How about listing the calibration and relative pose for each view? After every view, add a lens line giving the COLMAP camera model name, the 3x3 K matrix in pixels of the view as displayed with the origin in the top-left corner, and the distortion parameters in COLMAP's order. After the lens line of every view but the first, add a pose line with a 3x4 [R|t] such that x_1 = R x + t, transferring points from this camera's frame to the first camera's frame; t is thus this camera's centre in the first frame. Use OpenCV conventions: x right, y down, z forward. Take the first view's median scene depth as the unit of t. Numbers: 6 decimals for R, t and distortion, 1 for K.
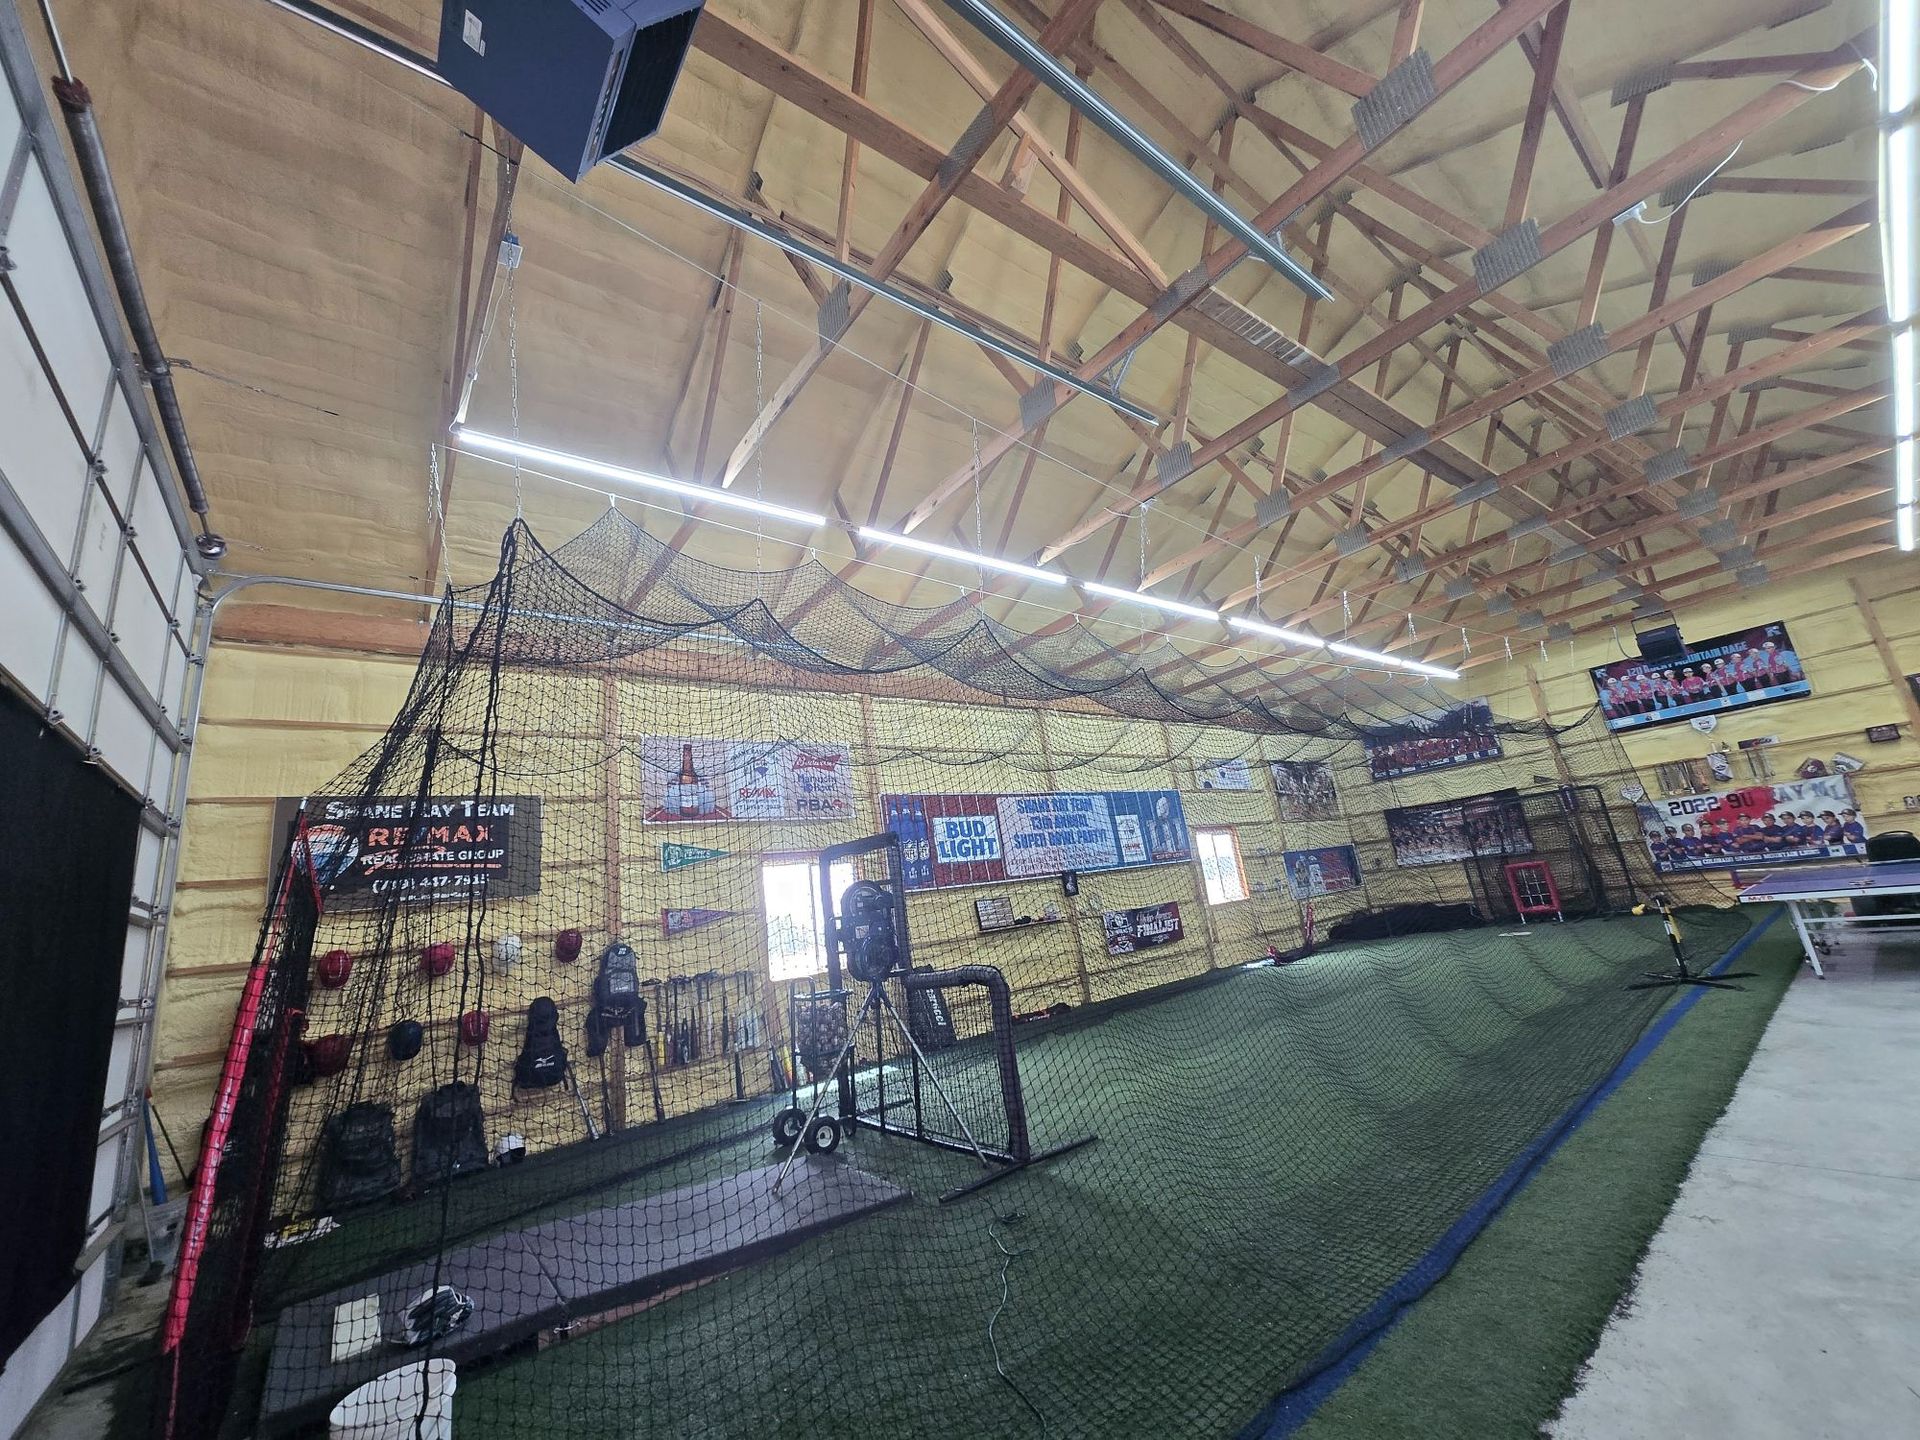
lens RADIAL K [[755.4, 0, 960.0], [0, 755.4, 720.0], [0, 0, 1]] dist [0.003694, -0.001345]
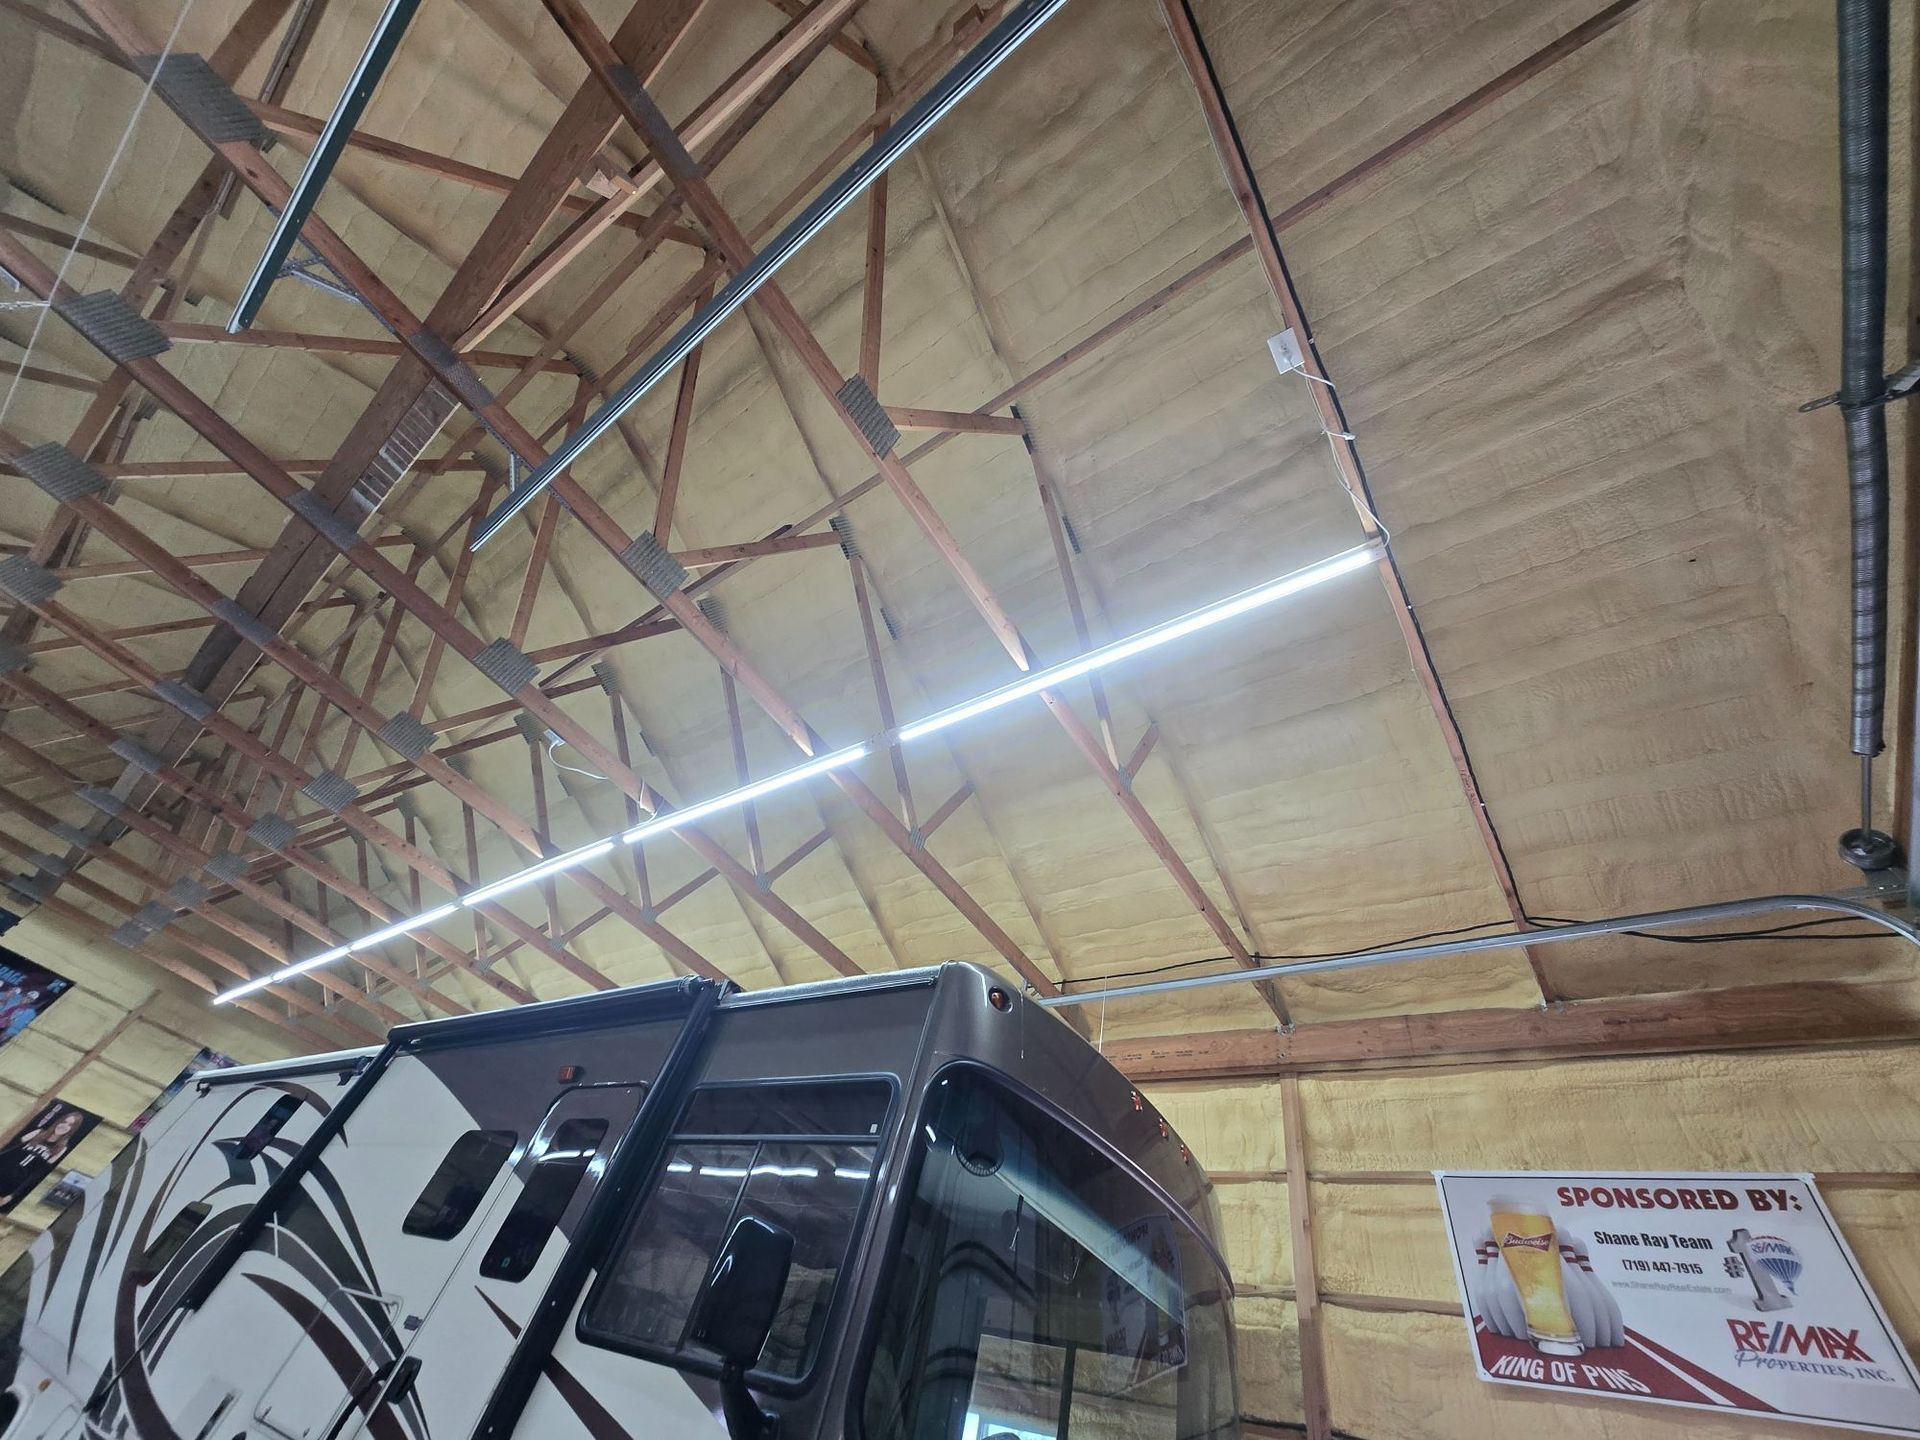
lens RADIAL K [[755.4, 0, 960.0], [0, 755.4, 720.0], [0, 0, 1]] dist [0.003694, -0.001345]
pose [[-0.309334, 0.738352, 0.599291, -0.047119], [-0.402328, 0.469406, -0.785996, 0.014118], [-0.861652, -0.484247, 0.151856, 0.134576]]
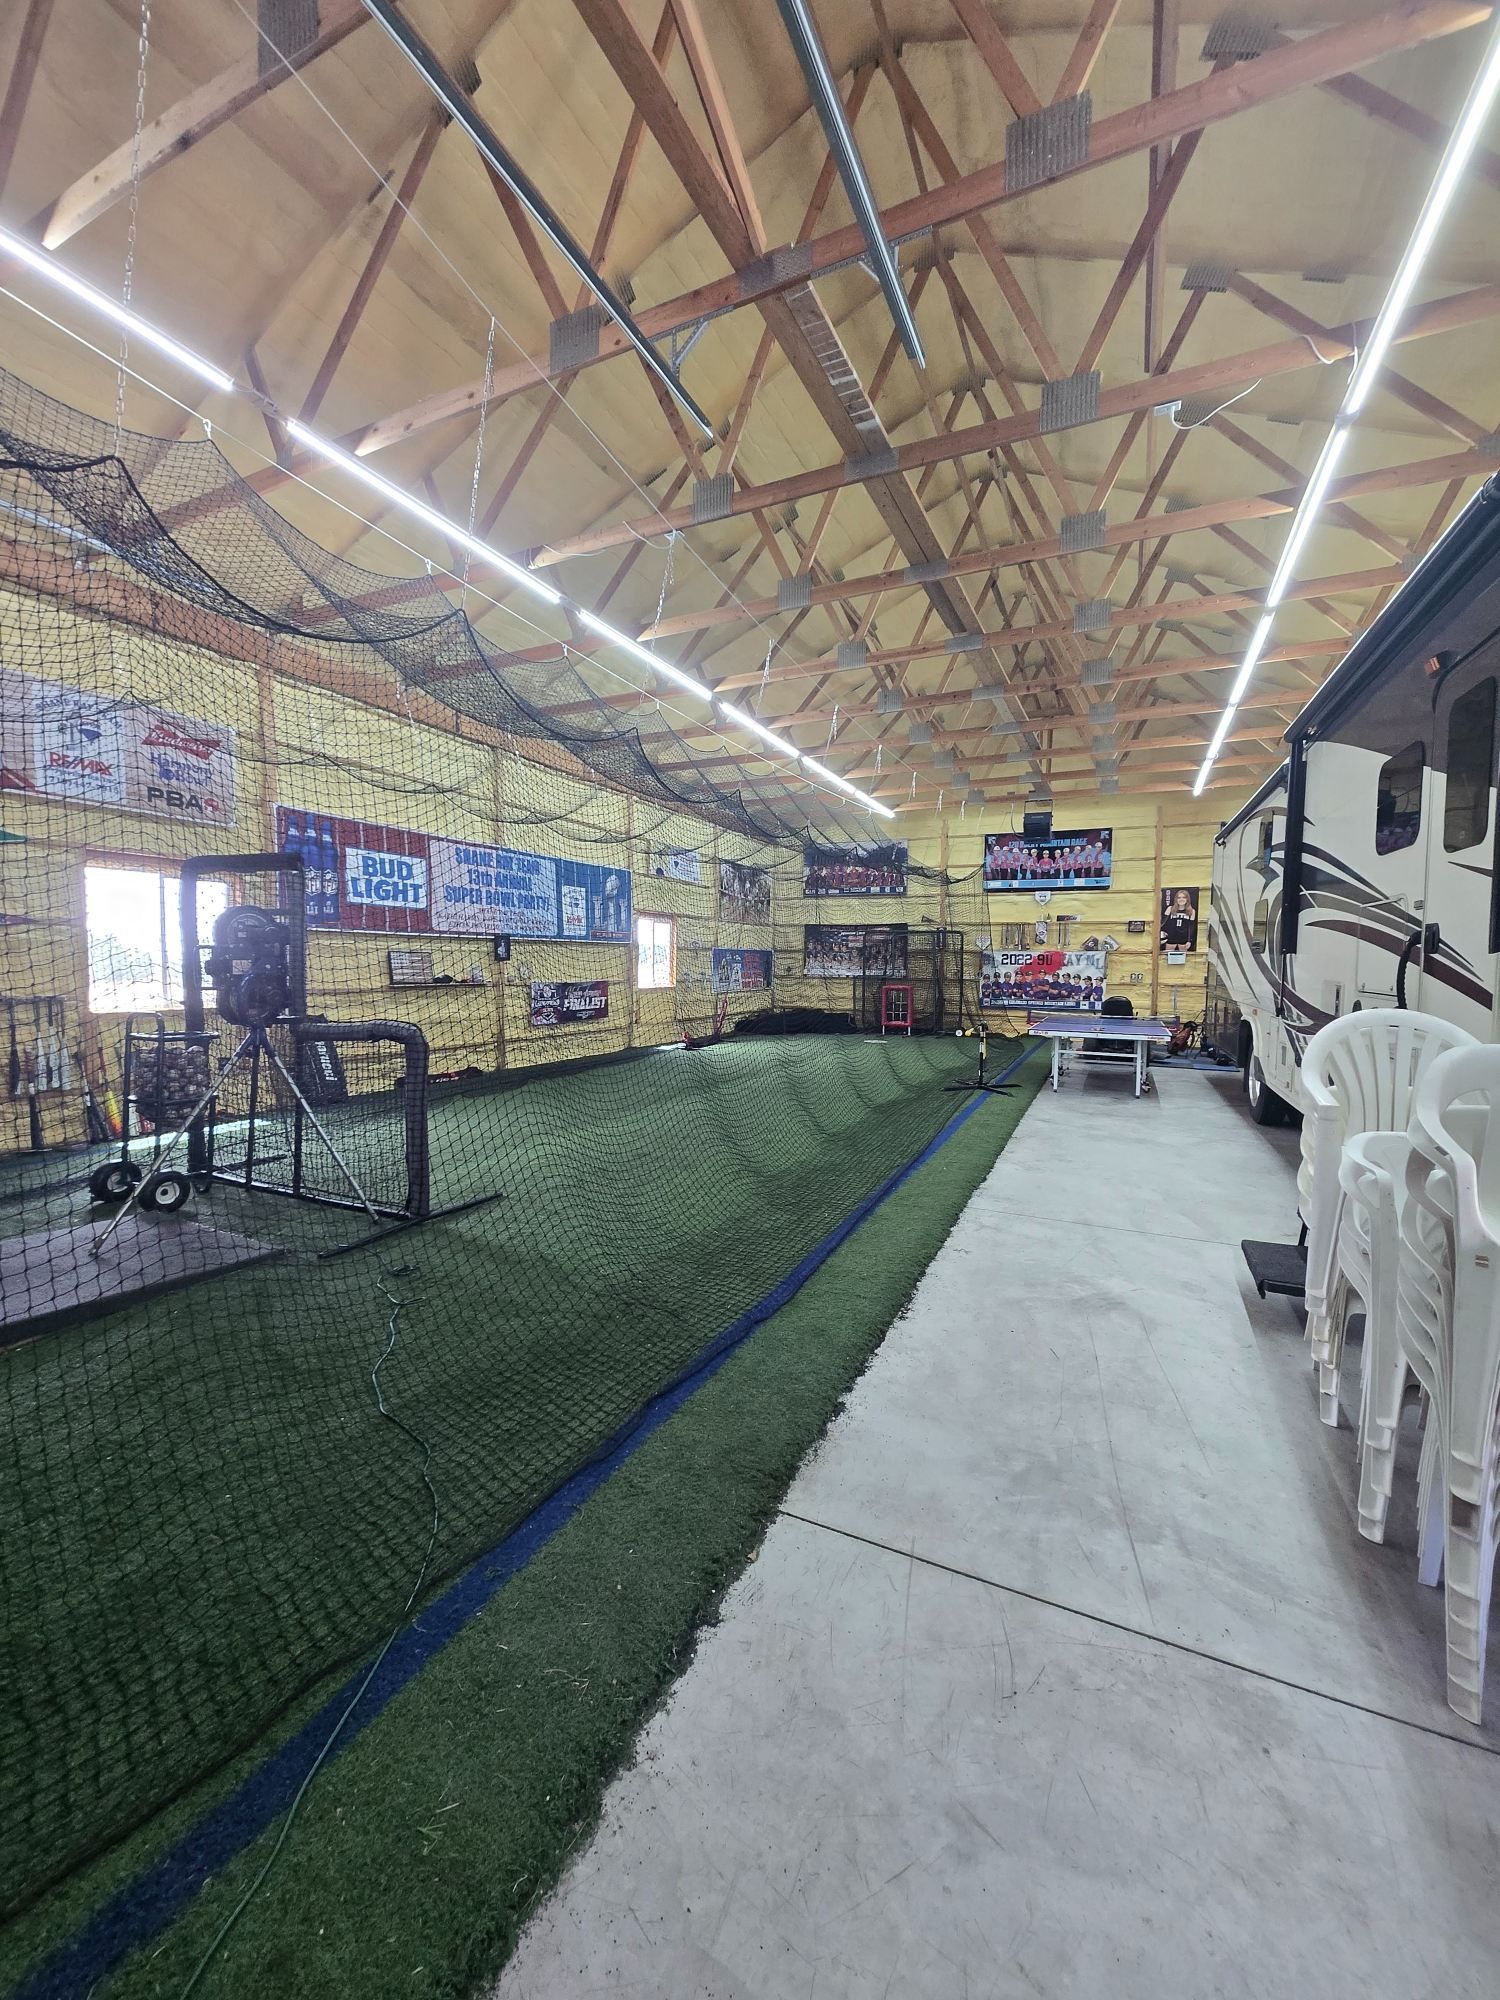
lens RADIAL K [[786.8, 0, 750.0], [0, 786.8, 1000.0], [0, 0, 1]] dist [0.003694, -0.001345]
pose [[0.886485, 0.113734, 0.448564, -0.015633], [-0.227052, 0.951530, 0.207454, 0.010678], [-0.403228, -0.285752, 0.869341, 0.023992]]
